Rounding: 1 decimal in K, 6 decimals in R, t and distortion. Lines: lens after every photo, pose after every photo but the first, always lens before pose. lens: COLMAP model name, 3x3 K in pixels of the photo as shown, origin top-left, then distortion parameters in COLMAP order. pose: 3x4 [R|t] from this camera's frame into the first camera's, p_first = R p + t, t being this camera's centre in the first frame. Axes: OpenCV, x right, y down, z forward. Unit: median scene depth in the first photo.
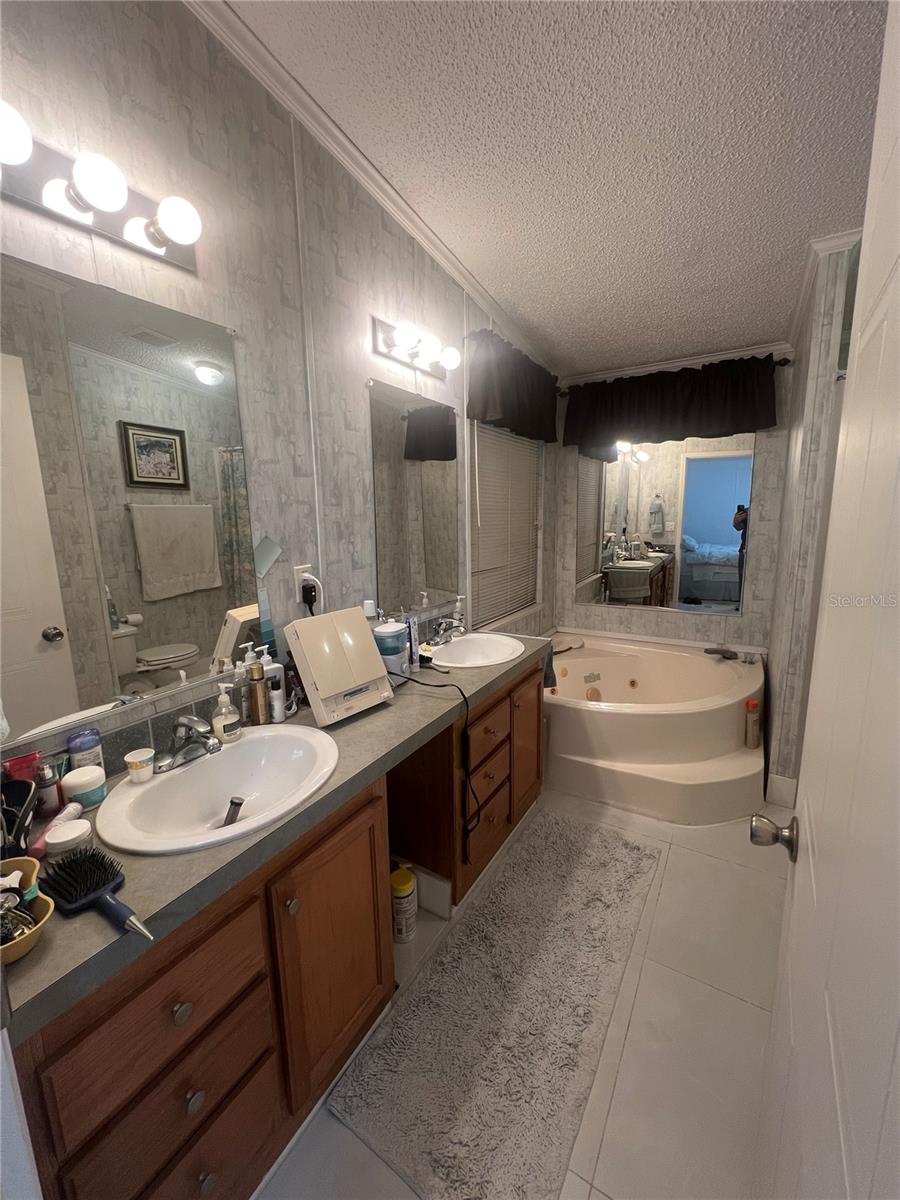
lens RADIAL K [[485.0, 0, 455.1], [0, 485.0, 597.5], [0, 0, 1]] dist [-0.001807, -0.000007]
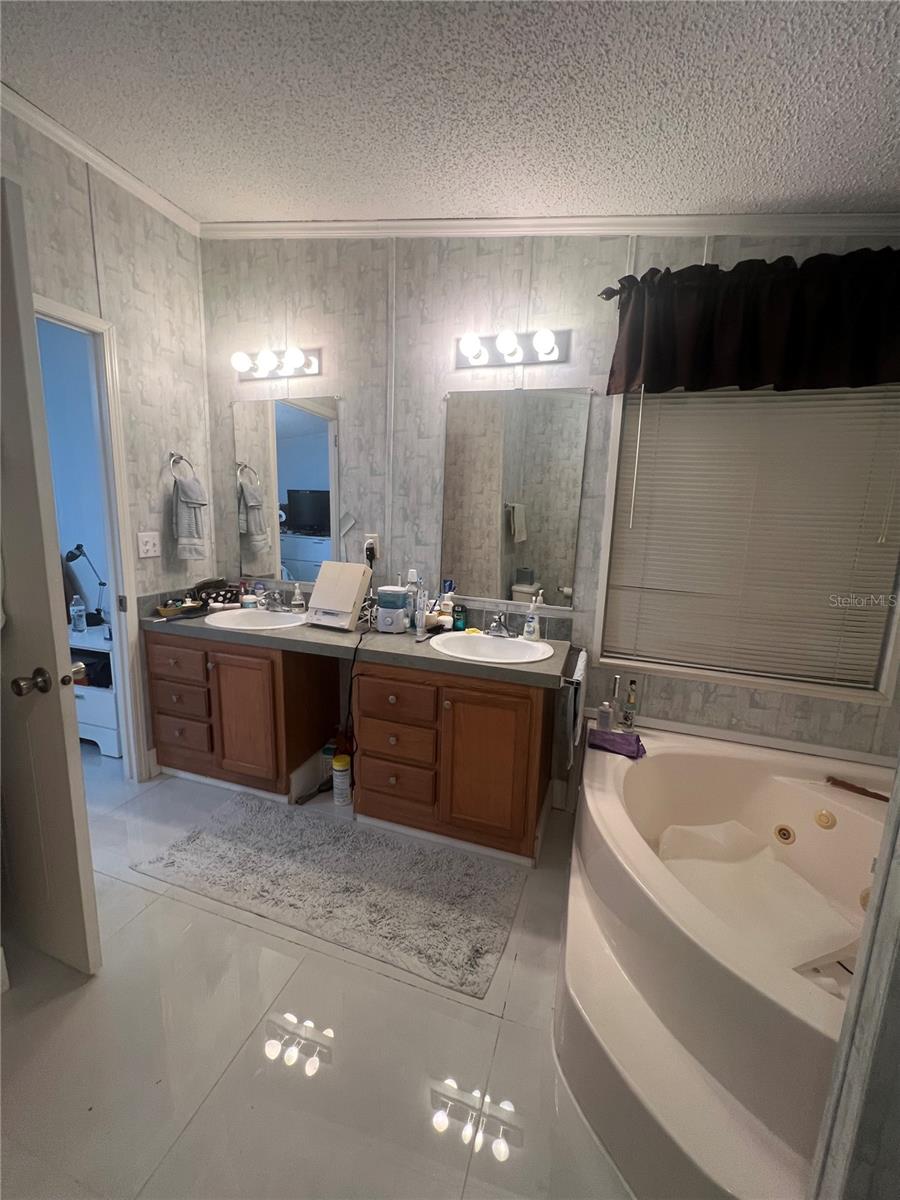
lens RADIAL K [[485.0, 0, 454.3], [0, 485.0, 596.6], [0, 0, 1]] dist [-0.001807, -0.000007]
pose [[0.212643, 0.196464, -0.957175, 1.074956], [-0.210408, 0.965805, 0.151492, -0.140238], [0.954207, 0.169183, 0.246709, 0.783140]]
